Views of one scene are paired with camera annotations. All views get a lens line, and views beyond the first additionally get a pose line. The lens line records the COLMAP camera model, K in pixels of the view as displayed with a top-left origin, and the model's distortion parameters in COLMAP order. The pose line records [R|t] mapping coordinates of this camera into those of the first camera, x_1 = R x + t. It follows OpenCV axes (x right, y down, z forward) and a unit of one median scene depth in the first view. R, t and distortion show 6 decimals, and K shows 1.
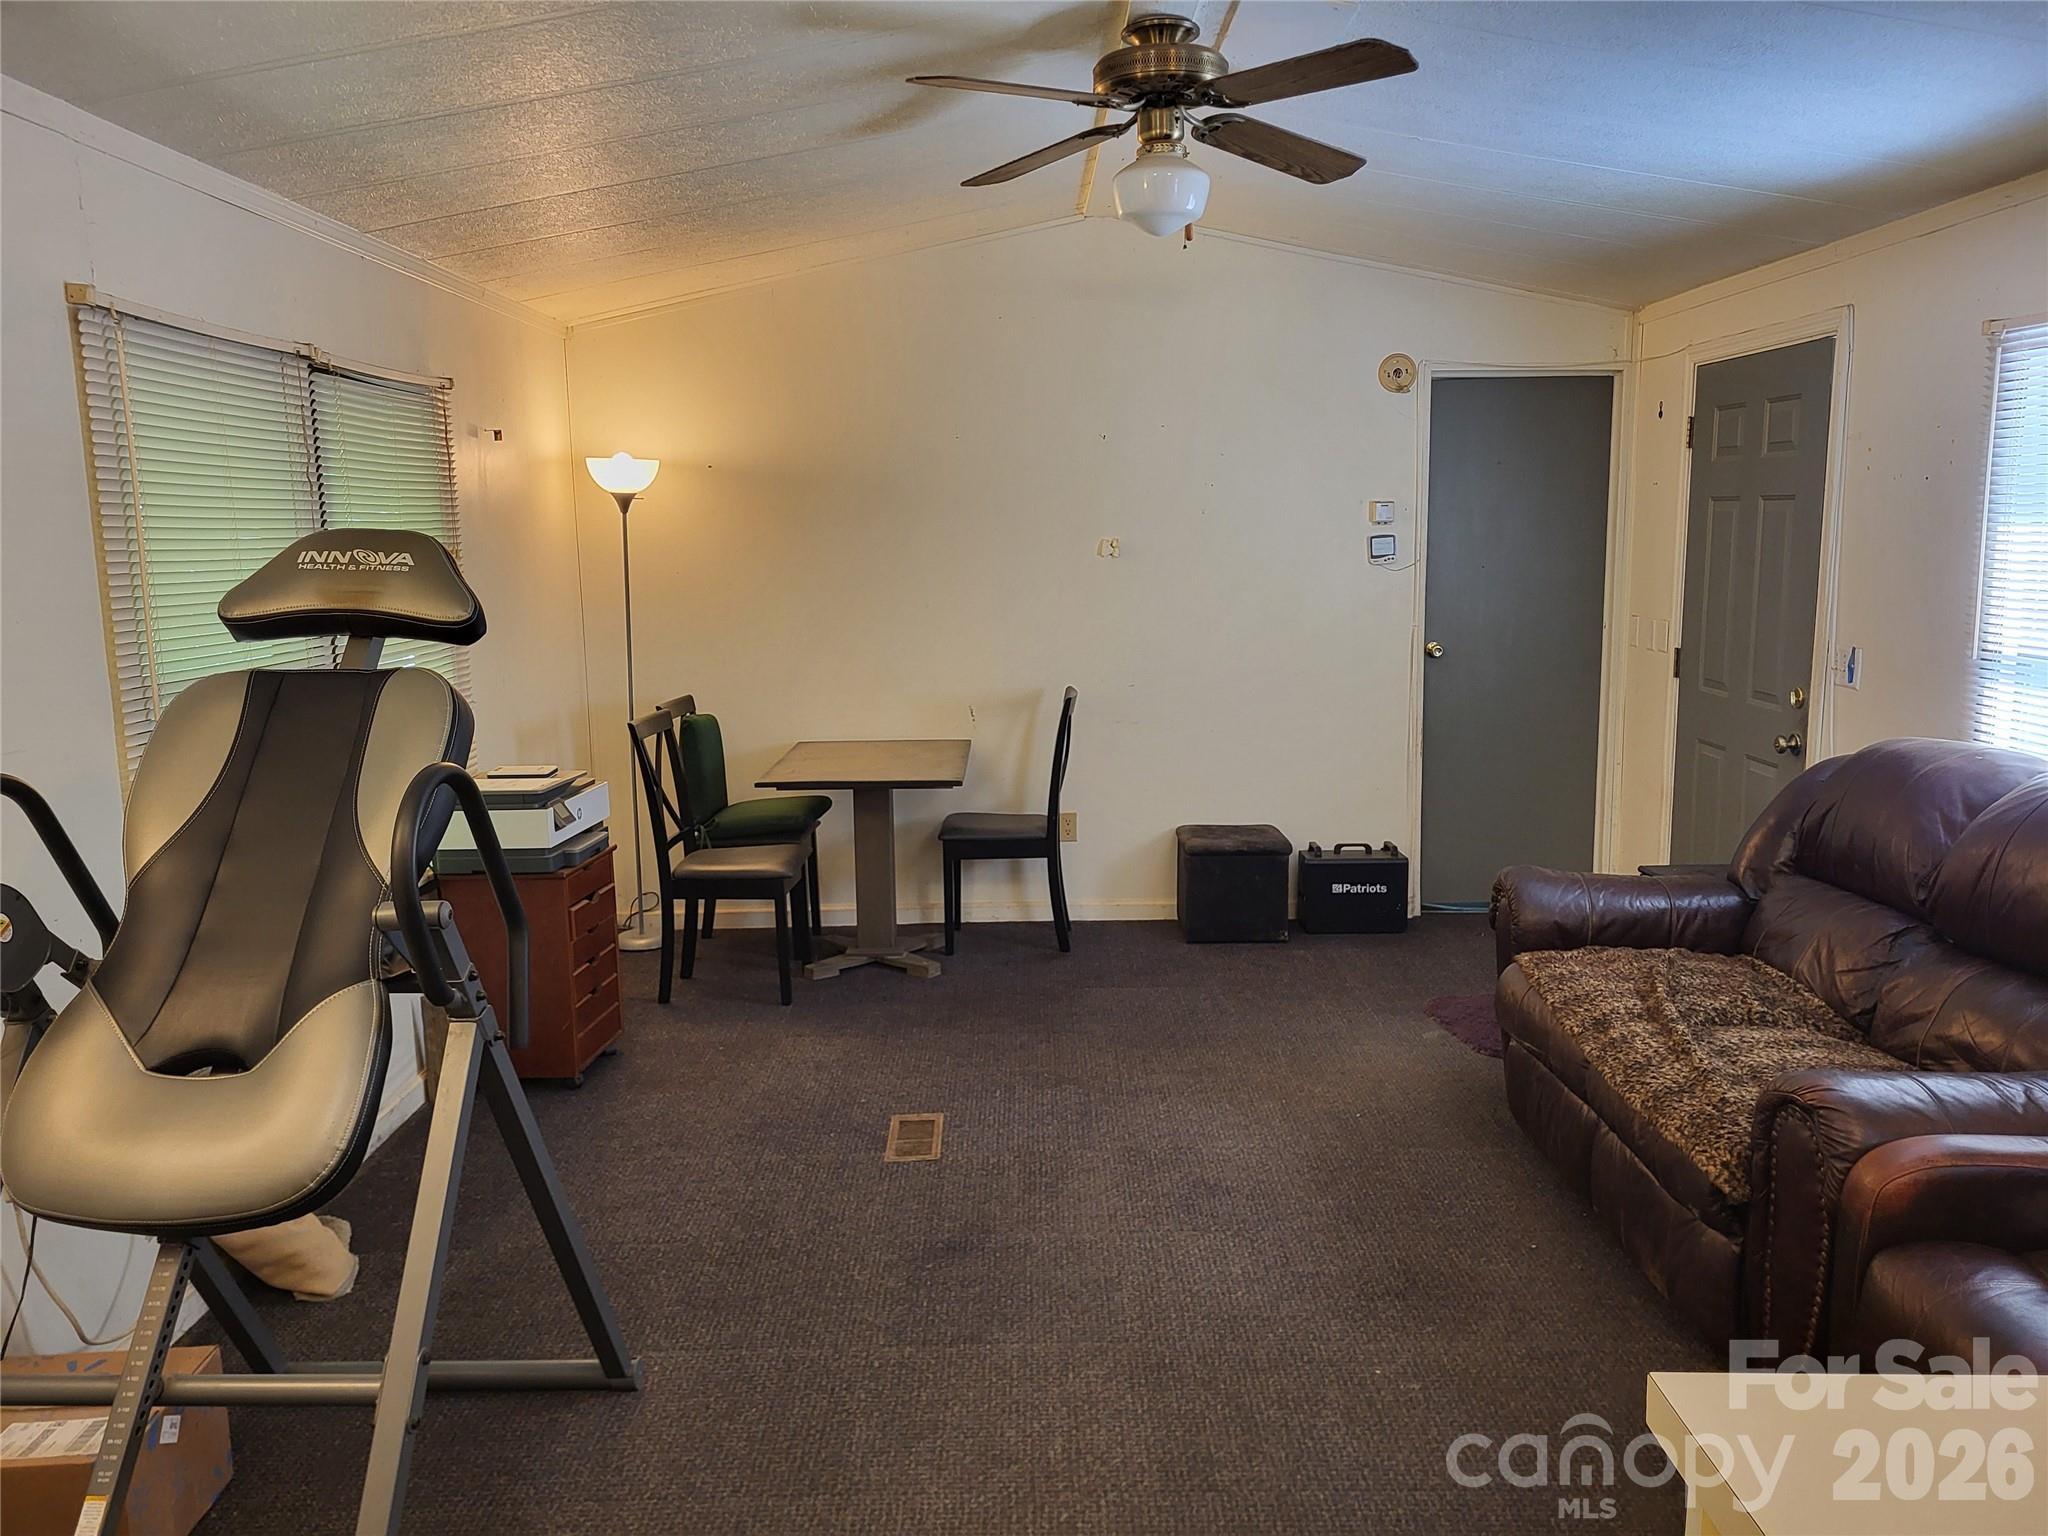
lens RADIAL K [[1596.8, 0, 1028.7], [0, 1596.8, 768.9], [0, 0, 1]] dist [0.044614, -0.017672]
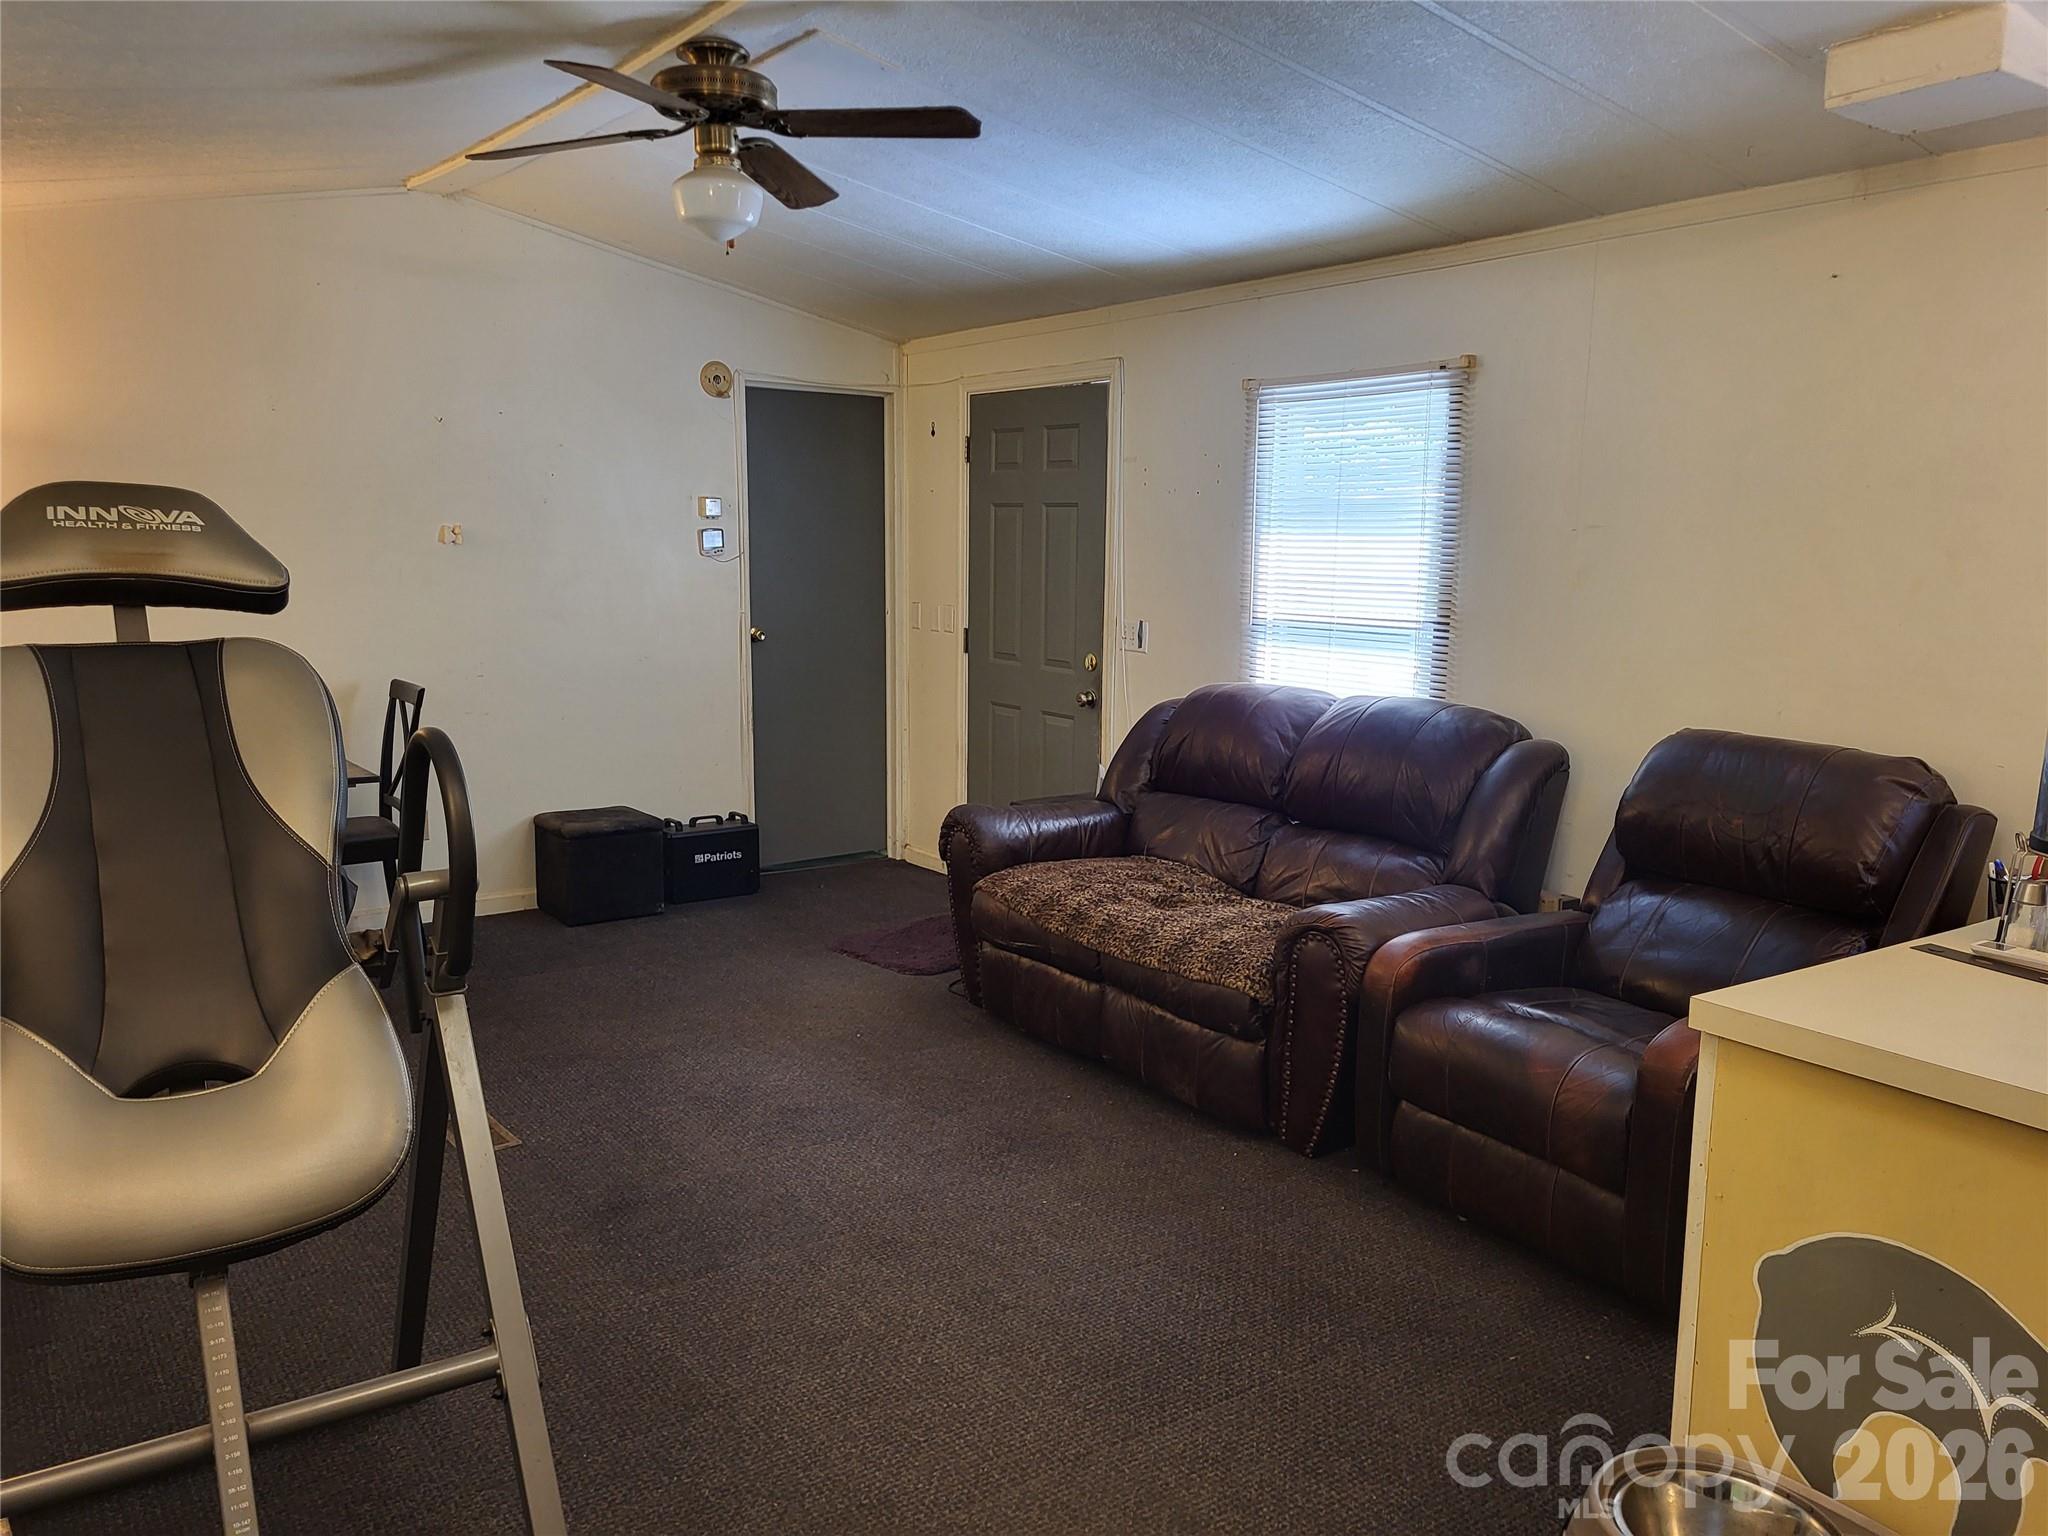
lens RADIAL K [[1596.8, 0, 1019.5], [0, 1596.8, 772.8], [0, 0, 1]] dist [0.044614, -0.017672]
pose [[0.812890, -0.068818, 0.578338, -0.367139], [0.070281, 0.997329, 0.019892, 0.016901], [-0.578162, 0.024476, 0.815555, 0.005461]]
